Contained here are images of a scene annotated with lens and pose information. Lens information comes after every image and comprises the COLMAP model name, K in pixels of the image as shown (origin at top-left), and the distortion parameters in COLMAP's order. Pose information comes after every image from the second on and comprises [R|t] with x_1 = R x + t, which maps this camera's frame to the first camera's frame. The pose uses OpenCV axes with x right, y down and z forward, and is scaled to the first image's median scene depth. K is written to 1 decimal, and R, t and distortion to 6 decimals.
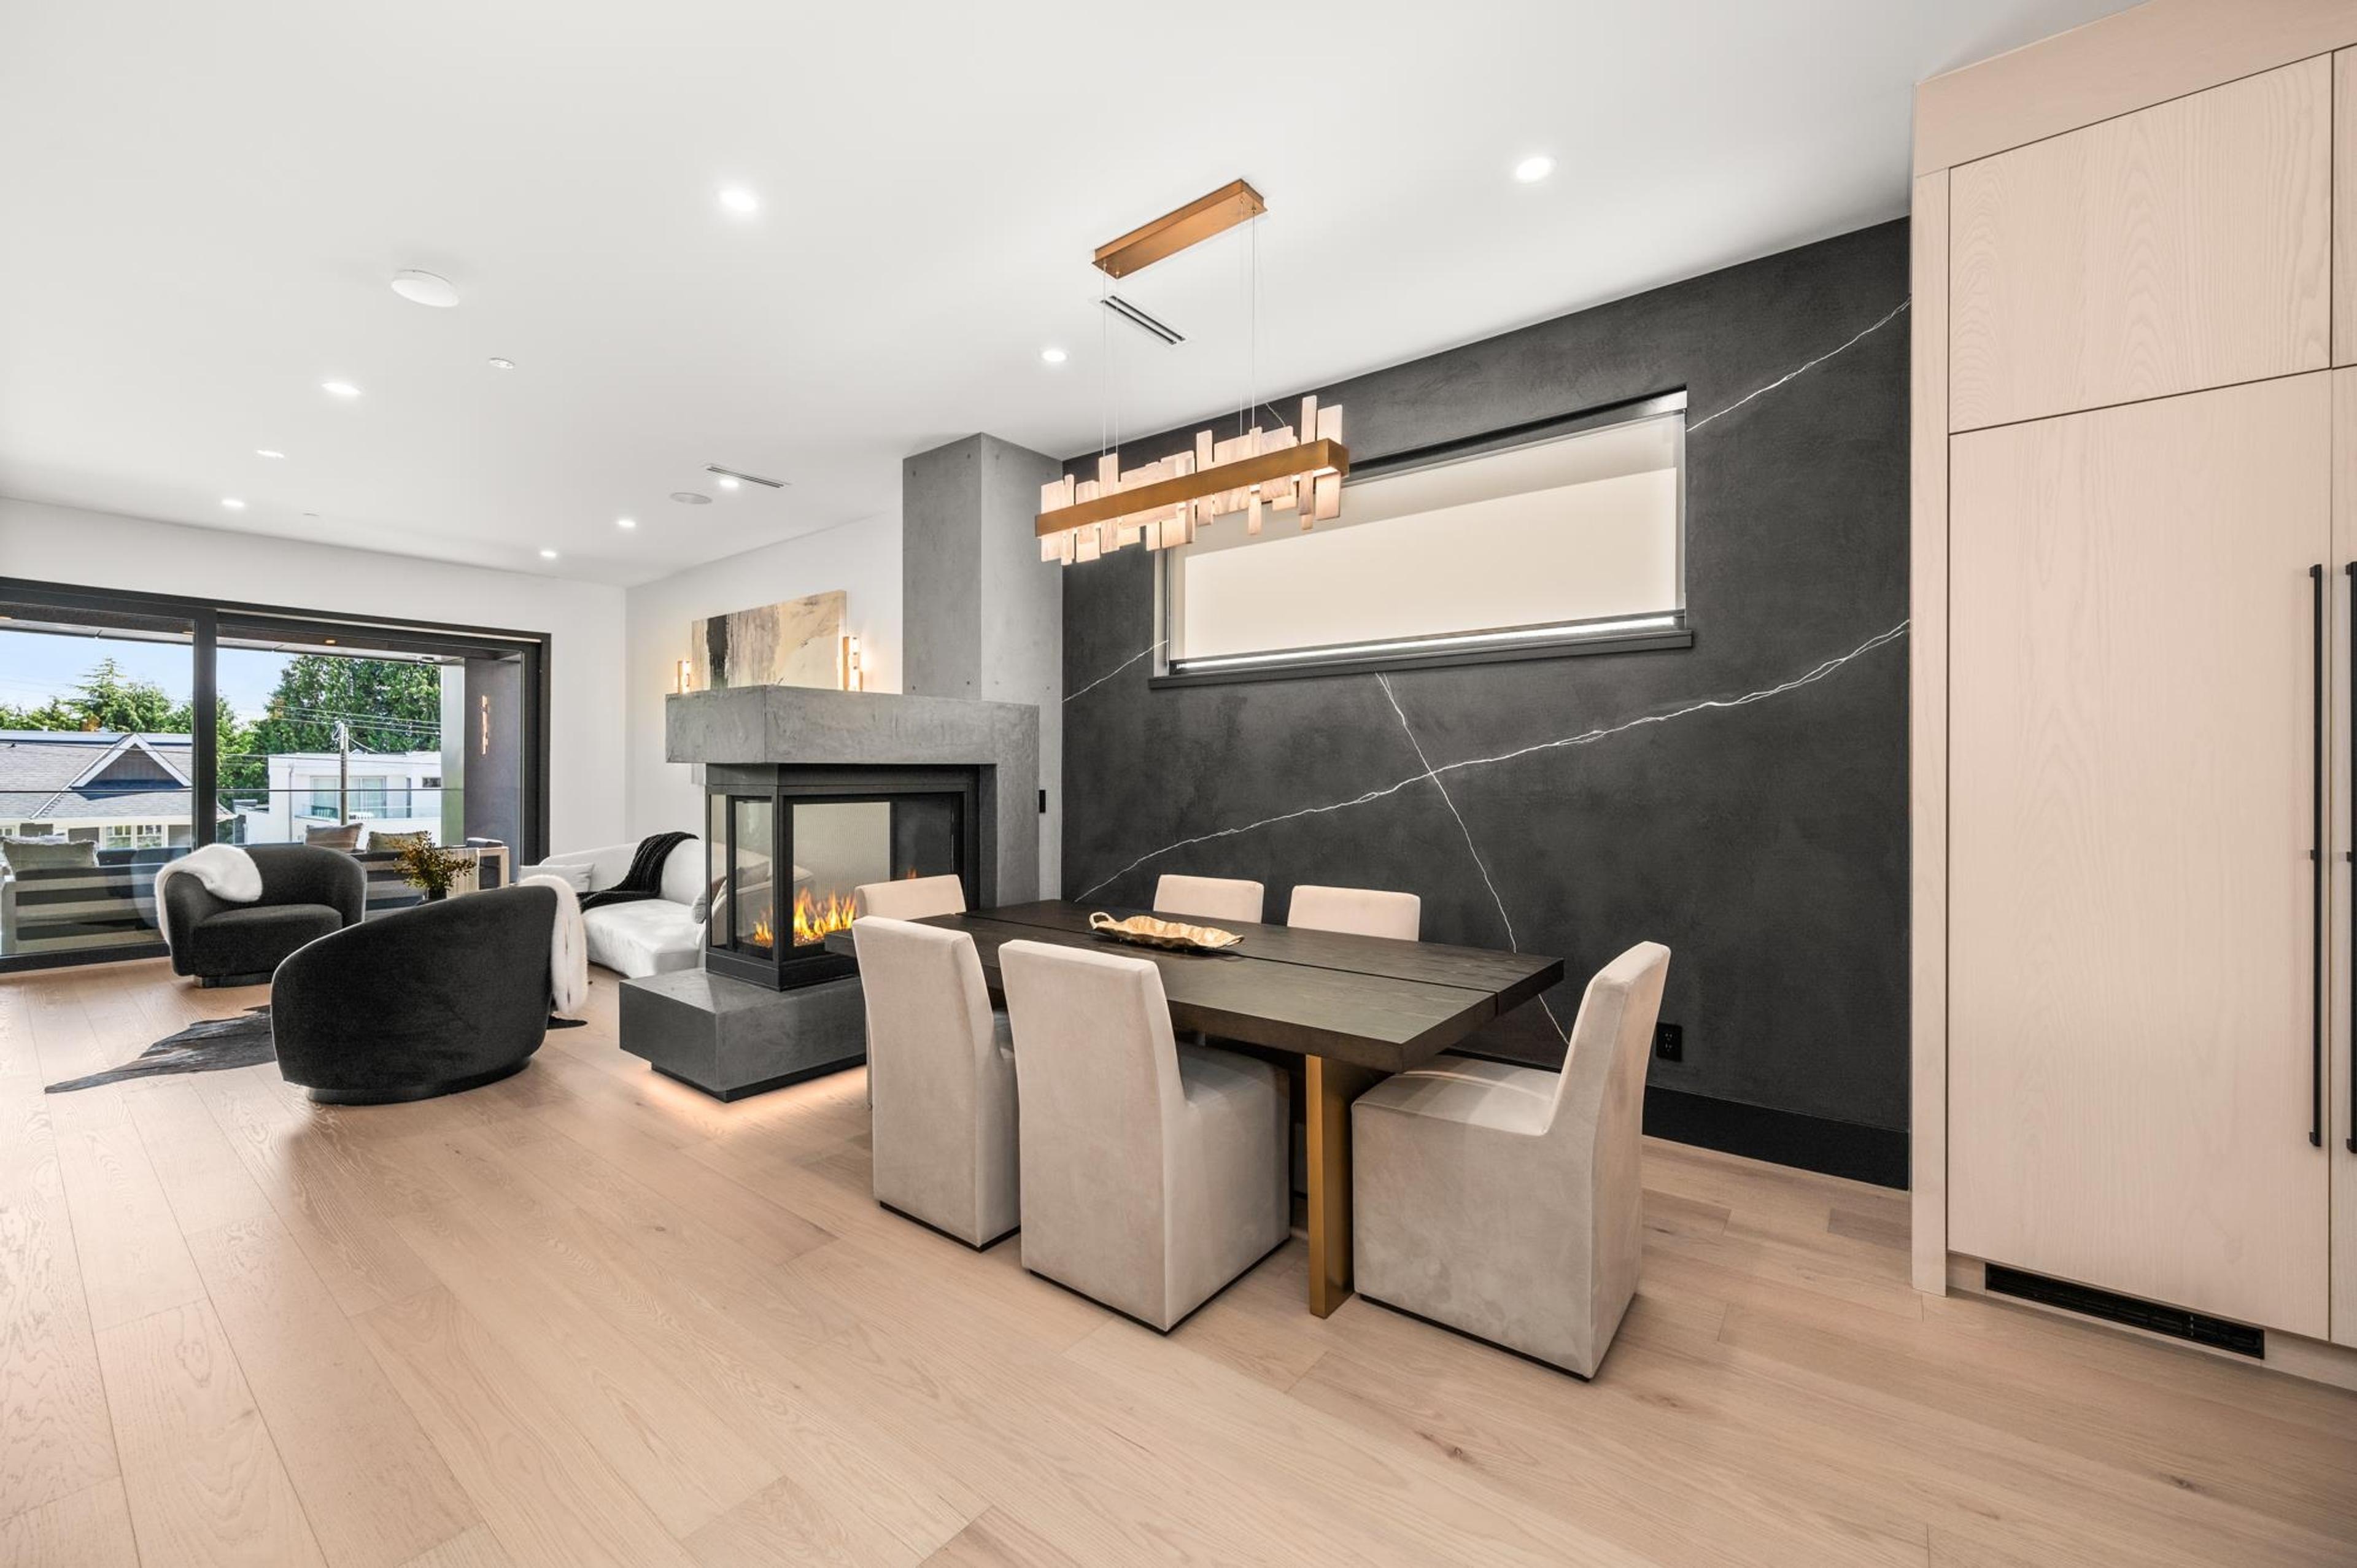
lens RADIAL K [[931.0, 0, 1174.9], [0, 931.0, 775.5], [0, 0, 1]] dist [-0.001675, 0.000464]
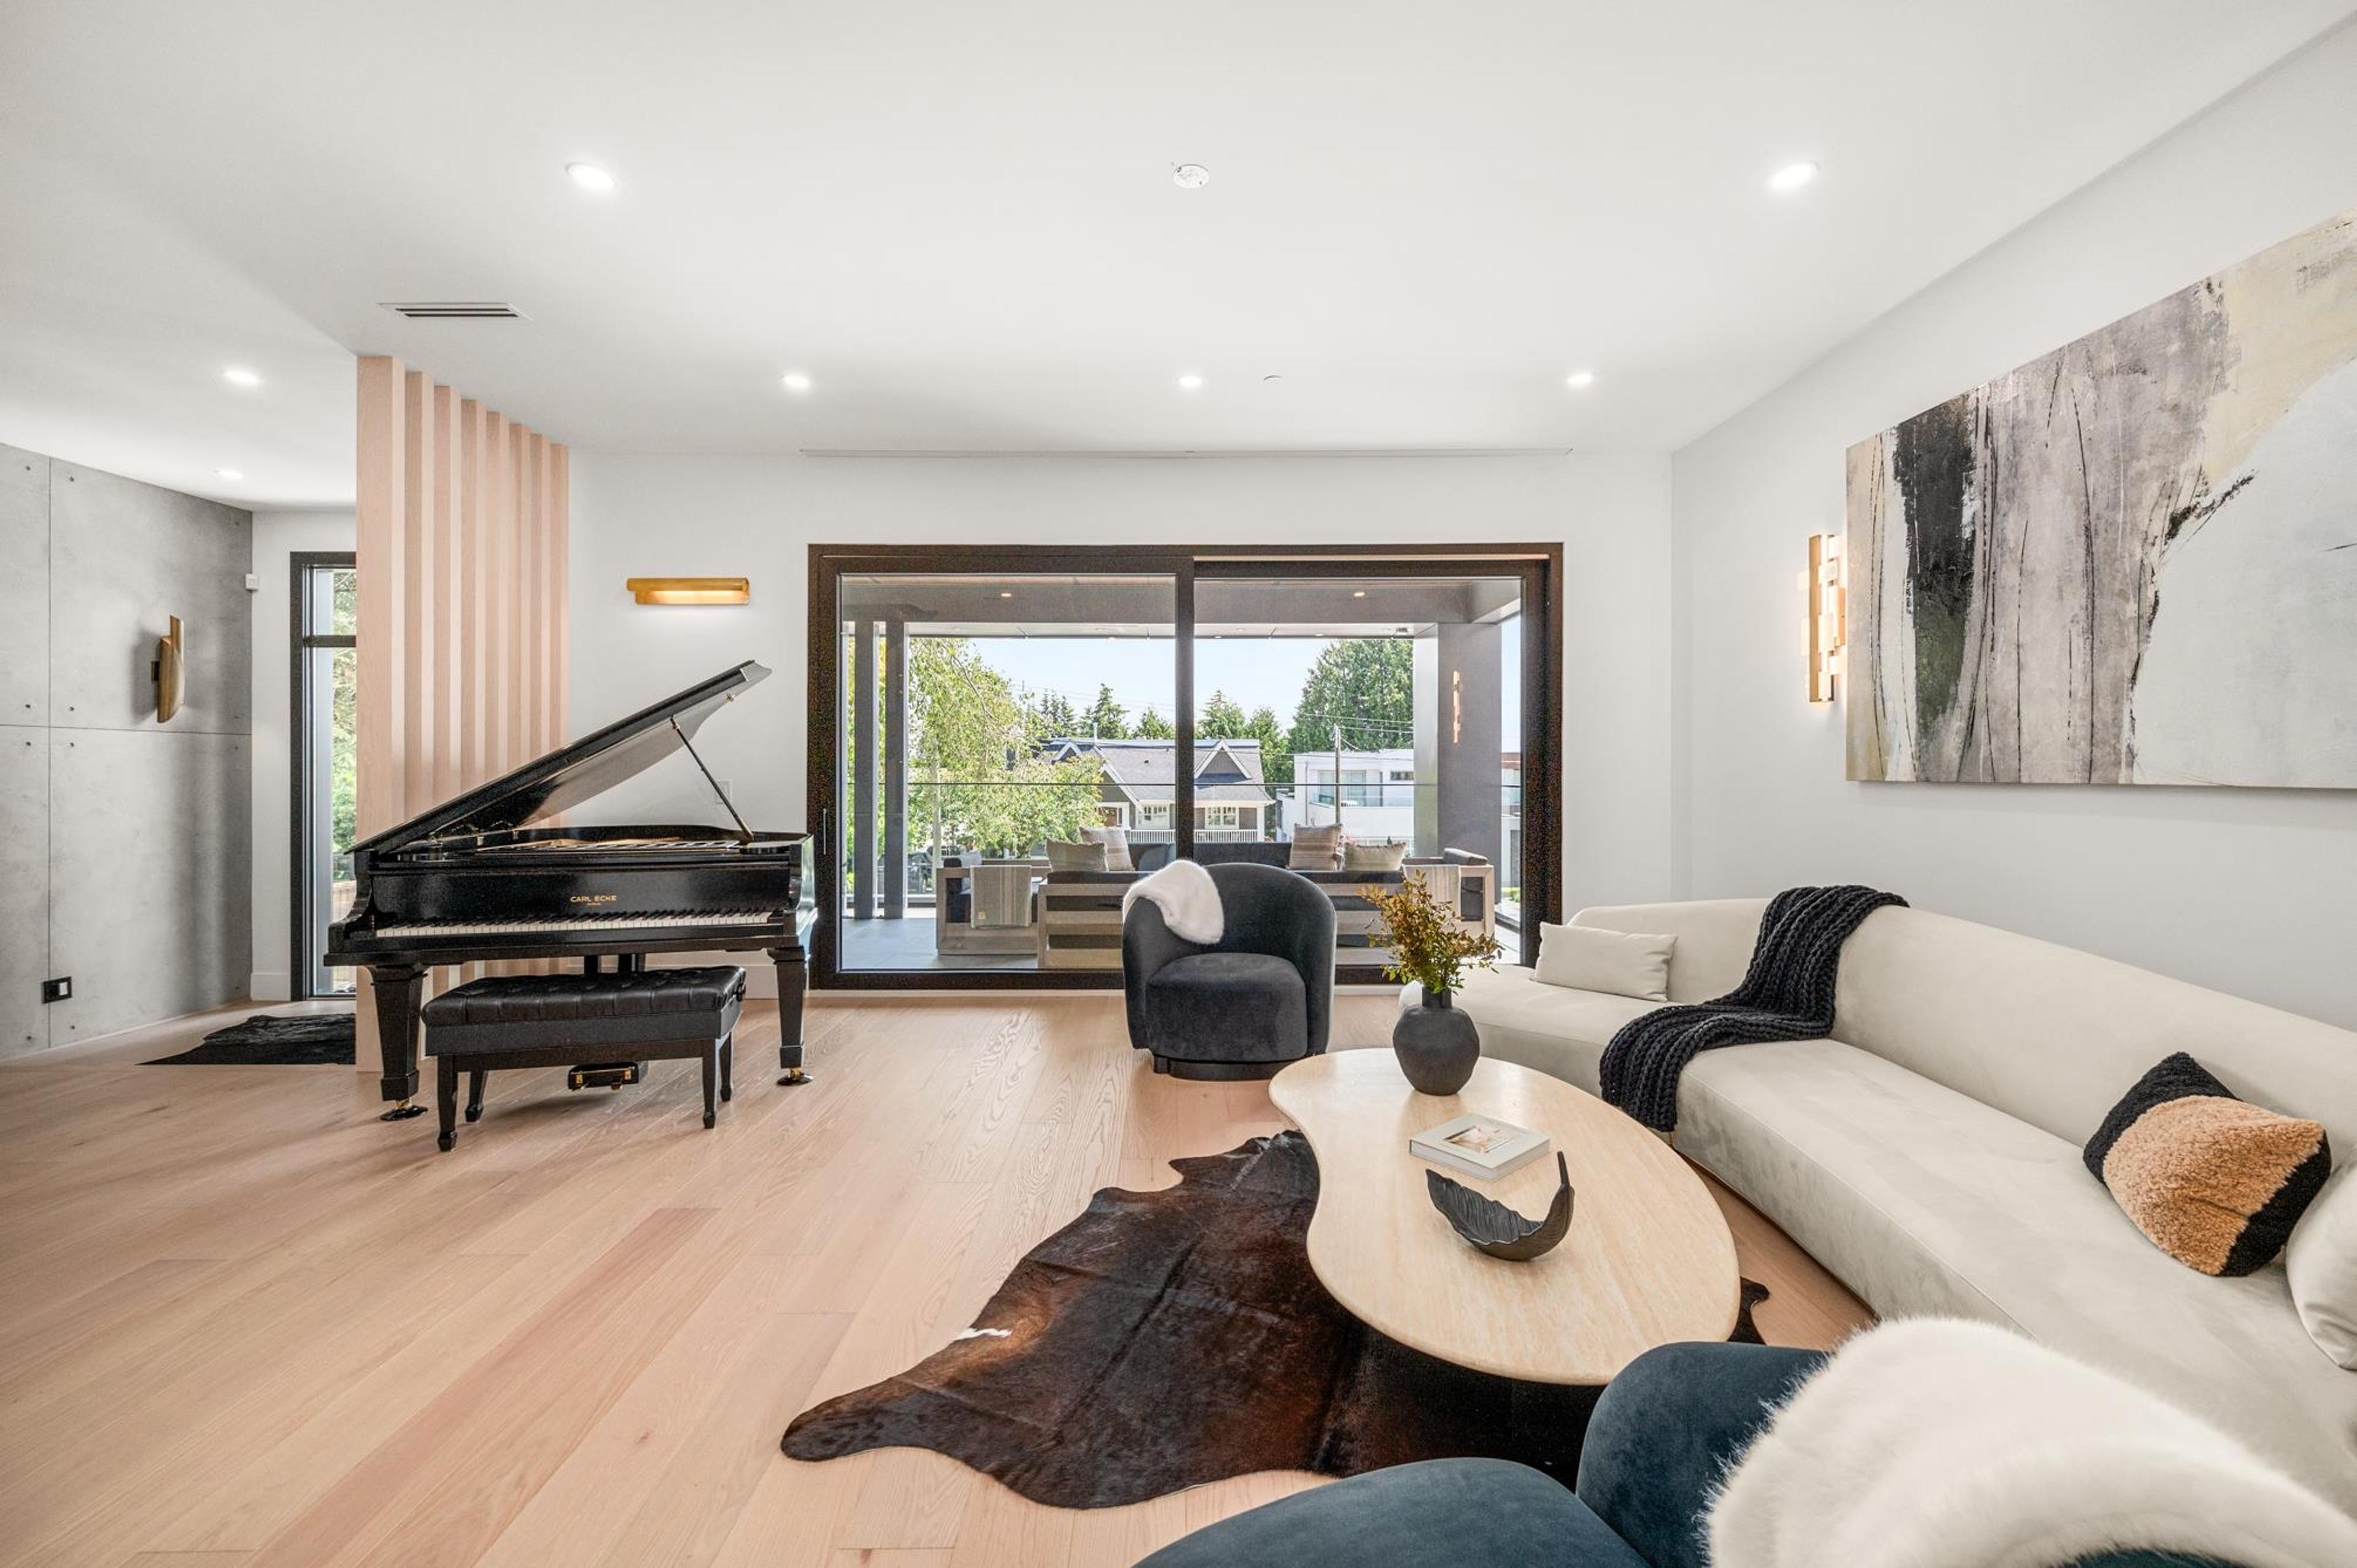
lens RADIAL K [[931.0, 0, 1174.9], [0, 931.0, 775.5], [0, 0, 1]] dist [-0.001675, 0.000464]
pose [[0.616534, 0.001194, -0.787327, -0.353463], [0.004086, 0.999981, 0.004716, 0.002573], [0.787317, -0.006124, 0.616518, 0.422533]]
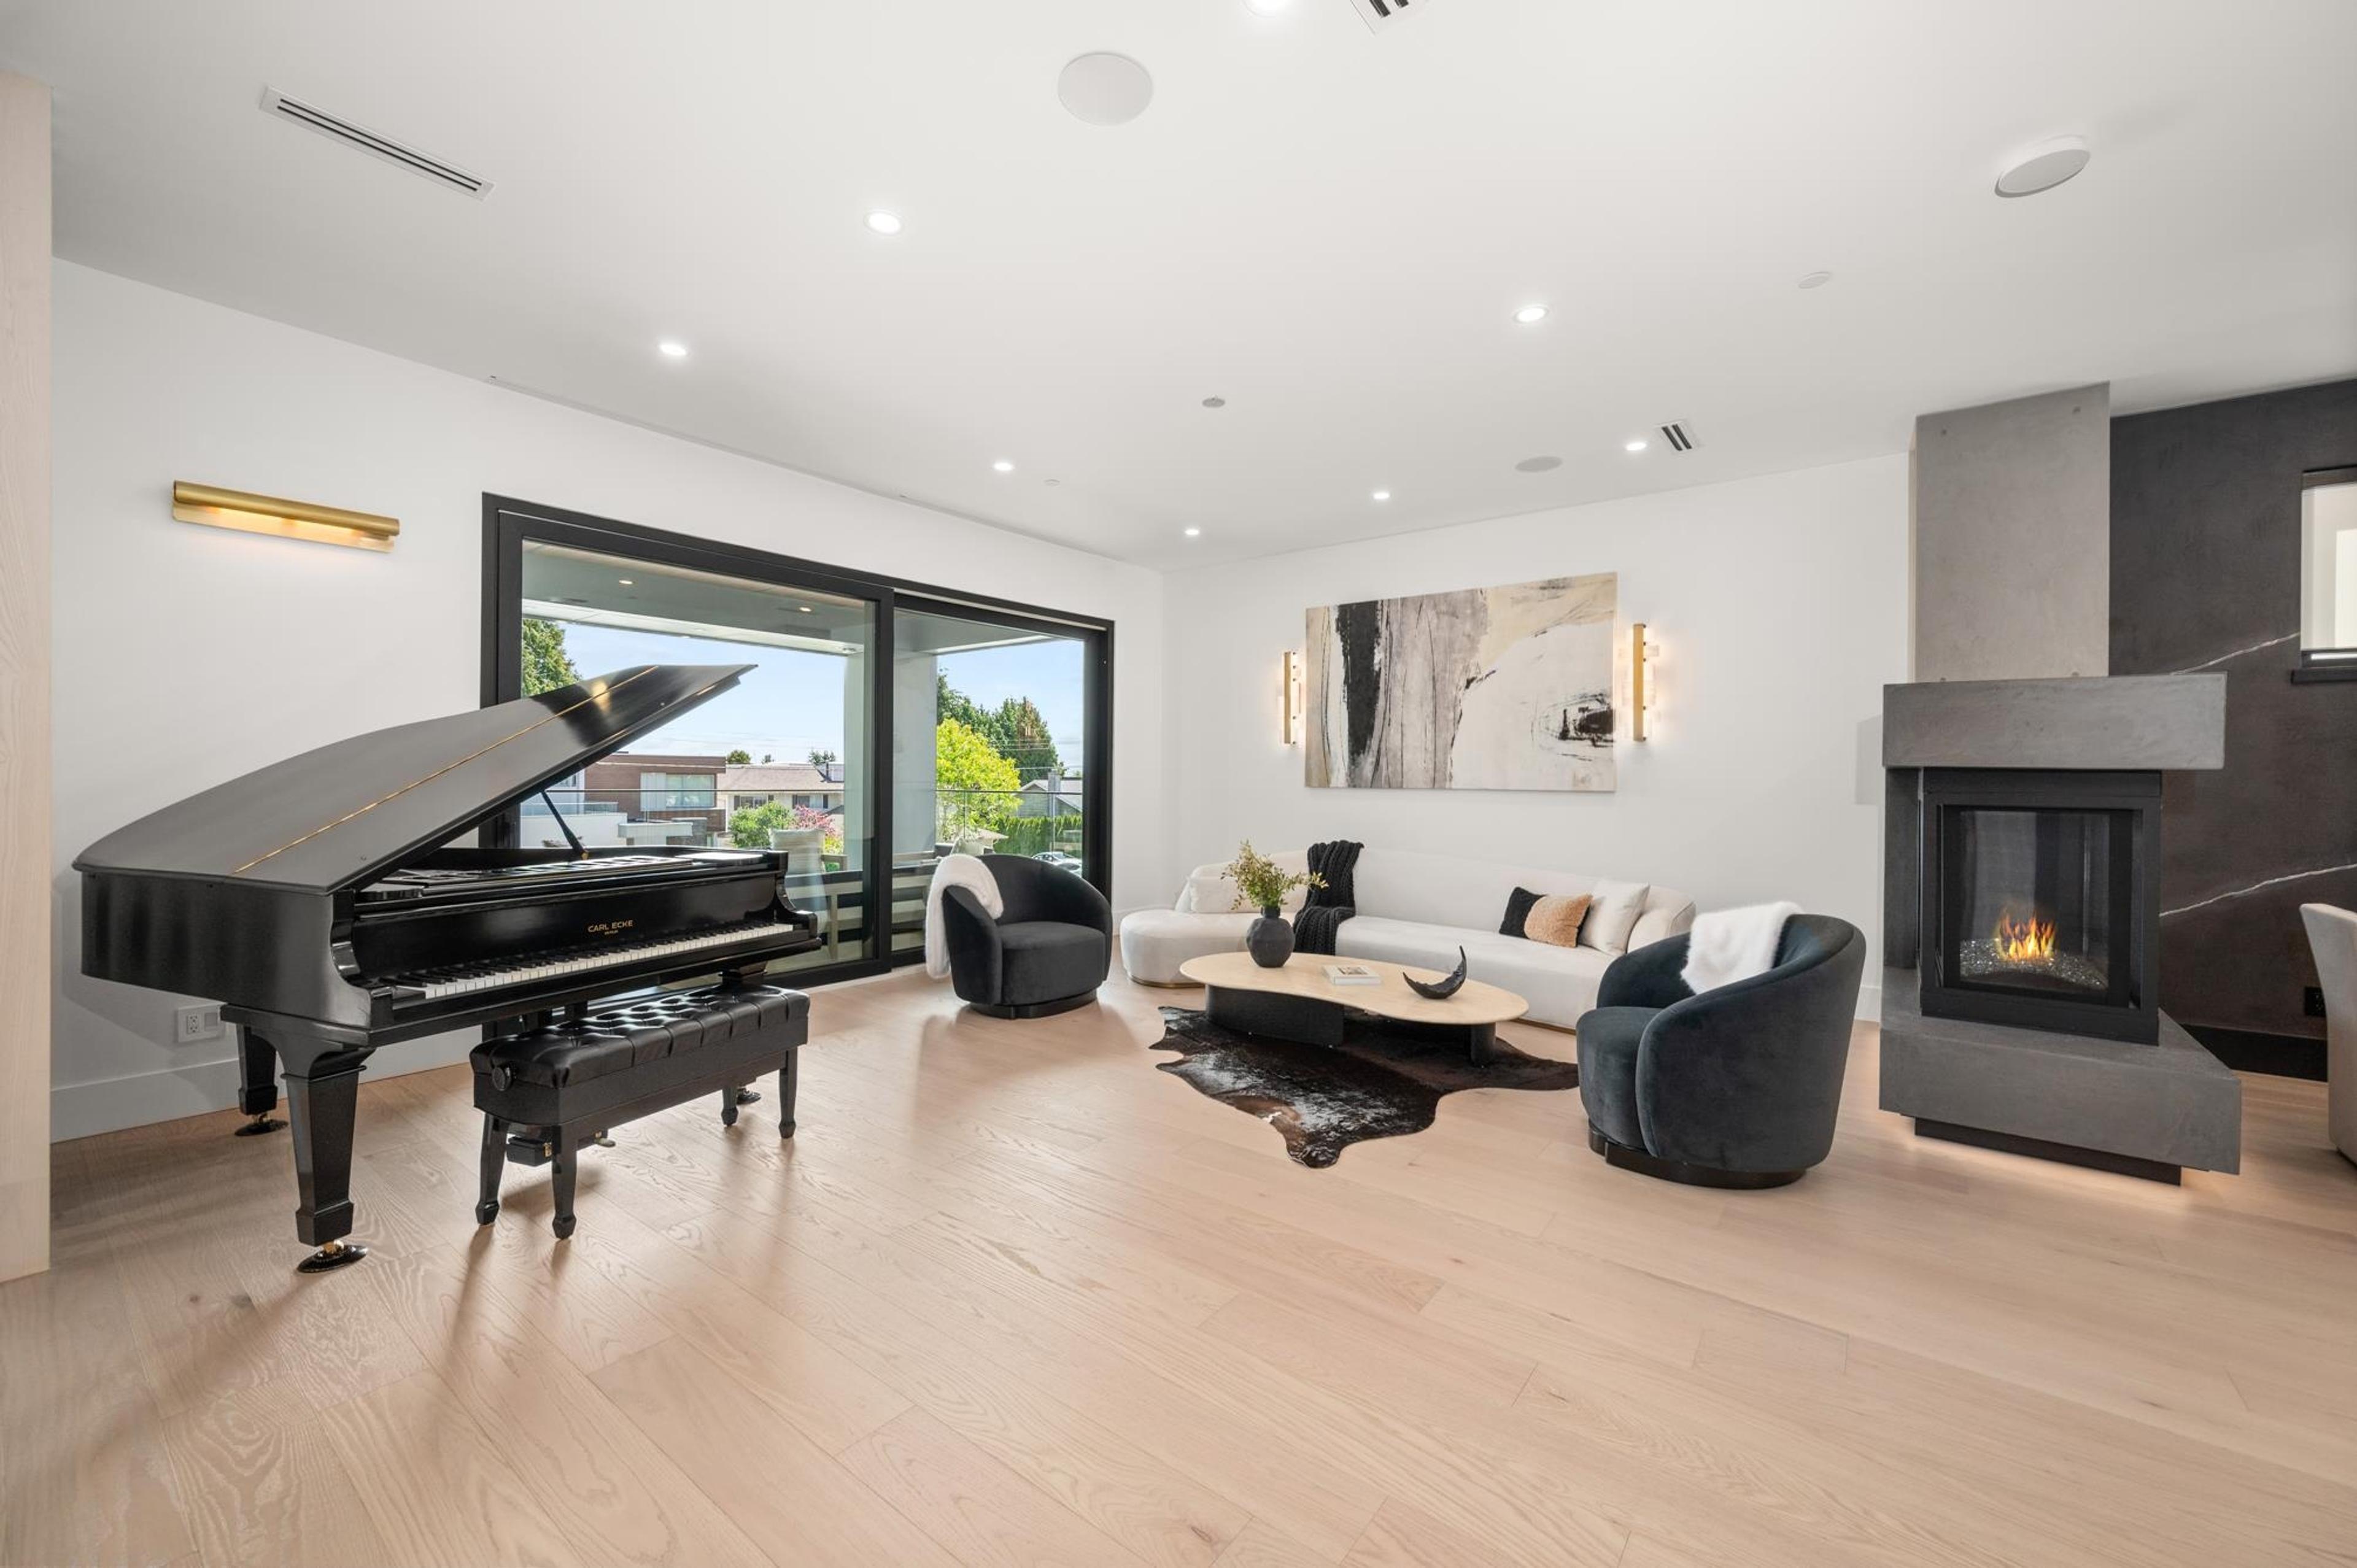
lens RADIAL K [[970.5, 0, 1141.1], [0, 970.5, 796.6], [0, 0, 1]] dist [-0.000869, 0.000054]
pose [[0.999994, 0.003443, 0.000041, -0.683252], [-0.003443, 0.999764, 0.021447, -0.001216], [0.000033, -0.021447, 0.999770, 0.049580]]
